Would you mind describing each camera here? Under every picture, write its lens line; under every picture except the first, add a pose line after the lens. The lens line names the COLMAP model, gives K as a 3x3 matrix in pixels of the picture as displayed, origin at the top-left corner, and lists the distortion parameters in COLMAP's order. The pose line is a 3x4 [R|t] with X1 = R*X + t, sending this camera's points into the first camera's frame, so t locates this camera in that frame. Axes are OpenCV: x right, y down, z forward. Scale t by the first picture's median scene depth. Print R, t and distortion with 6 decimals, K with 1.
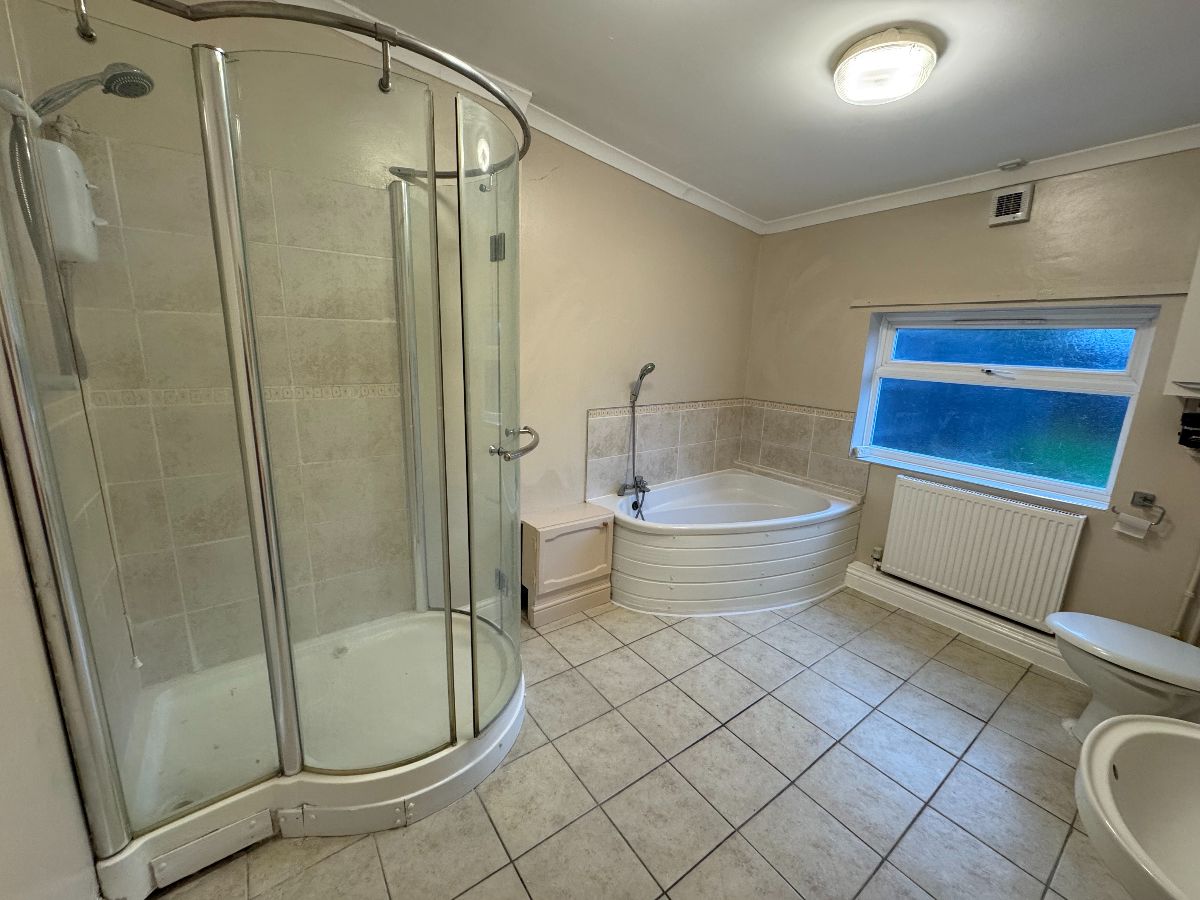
lens RADIAL K [[480.4, 0, 602.8], [0, 480.4, 451.0], [0, 0, 1]] dist [0.001890, 0.000079]
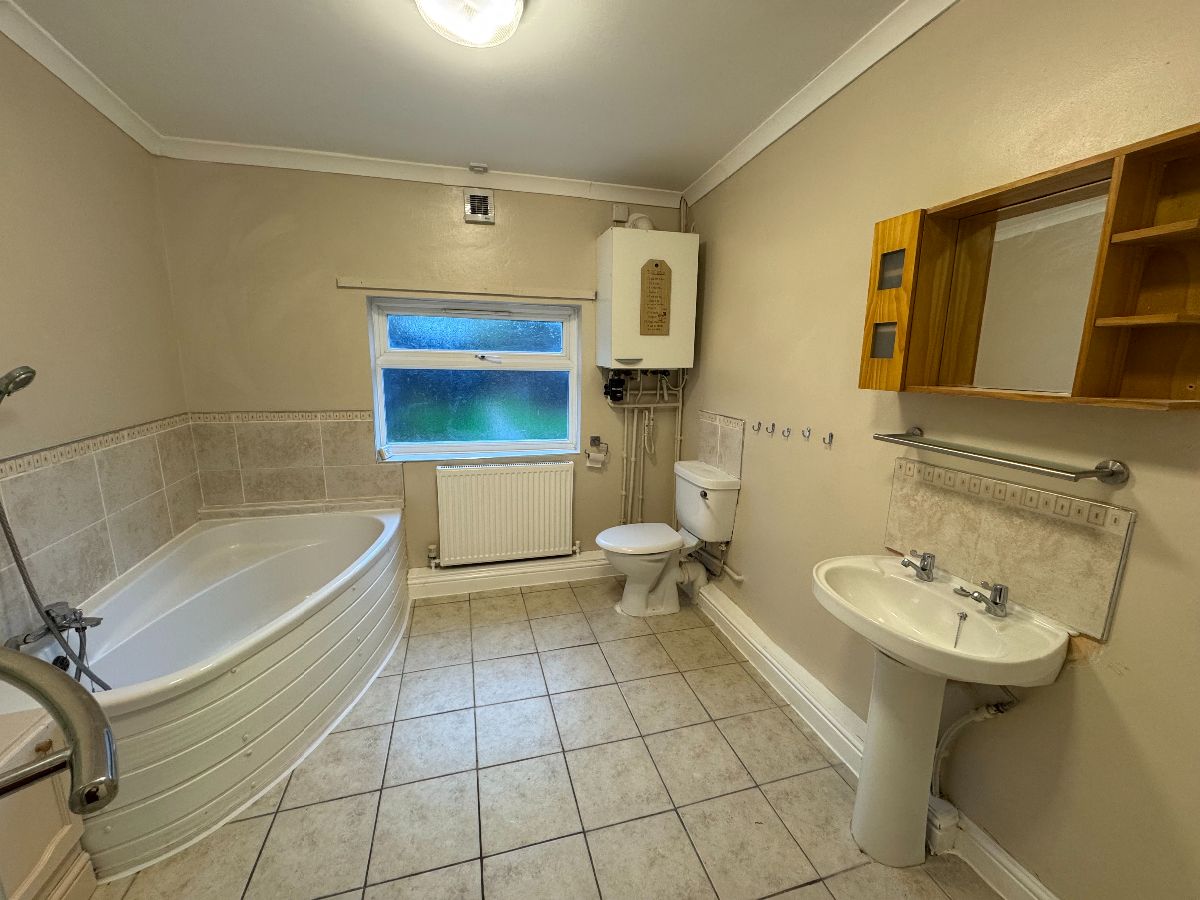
lens RADIAL K [[480.4, 0, 599.1], [0, 480.4, 447.5], [0, 0, 1]] dist [0.001890, 0.000079]
pose [[0.349610, -0.212556, 0.912465, -0.140171], [0.193926, 0.969250, 0.151482, -0.068177], [-0.916605, 0.123991, 0.380080, 0.309747]]
